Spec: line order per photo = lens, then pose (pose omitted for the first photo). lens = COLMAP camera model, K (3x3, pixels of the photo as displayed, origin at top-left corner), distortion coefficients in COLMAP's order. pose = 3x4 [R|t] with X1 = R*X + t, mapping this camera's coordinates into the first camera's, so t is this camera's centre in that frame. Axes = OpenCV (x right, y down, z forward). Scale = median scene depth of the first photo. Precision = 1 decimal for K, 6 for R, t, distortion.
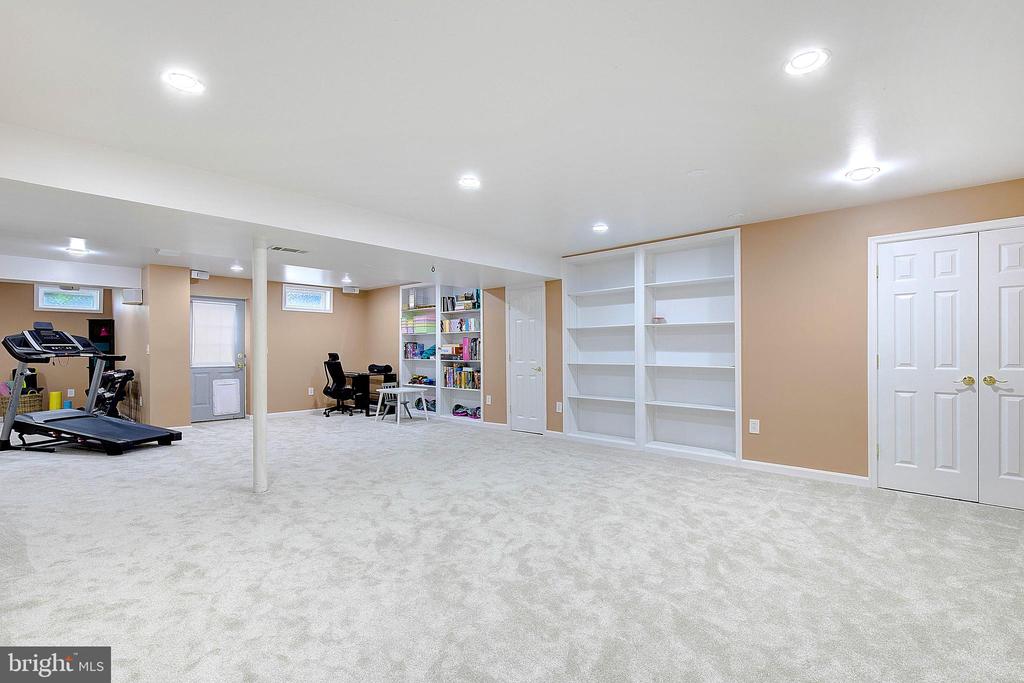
lens RADIAL K [[489.6, 0, 529.3], [0, 489.6, 346.4], [0, 0, 1]] dist [-0.001033, -0.000856]
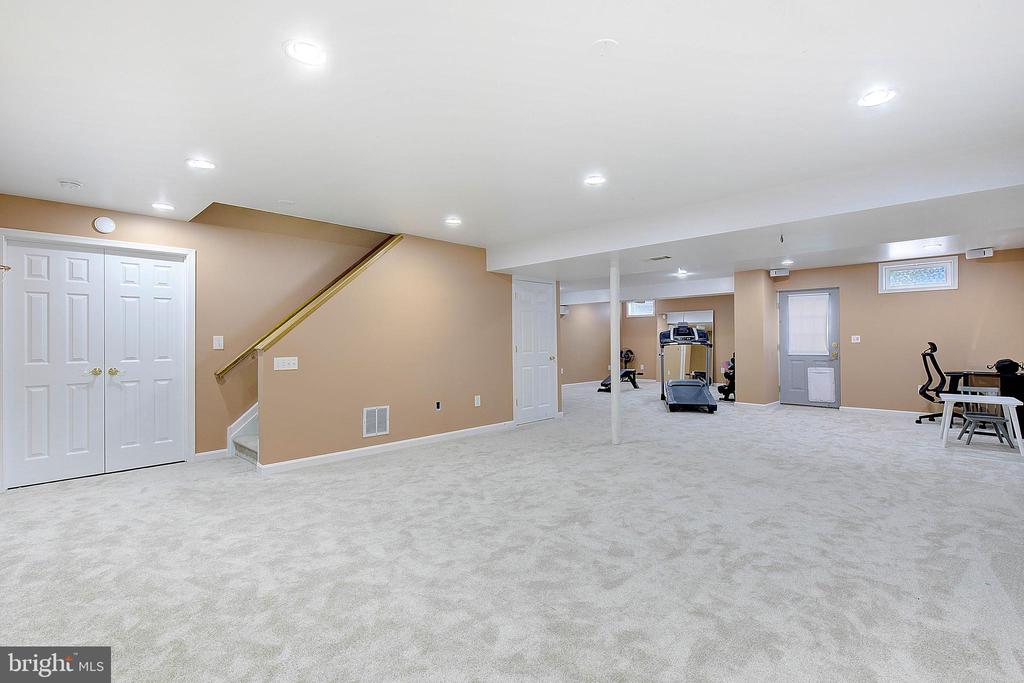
lens RADIAL K [[469.5, 0, 521.2], [0, 469.5, 335.6], [0, 0, 1]] dist [0.000410, -0.000125]
pose [[0.003863, -0.009875, -0.999944, 0.365592], [0.012025, 0.999879, -0.009828, 0.002133], [0.999920, -0.011986, 0.003981, 0.368293]]
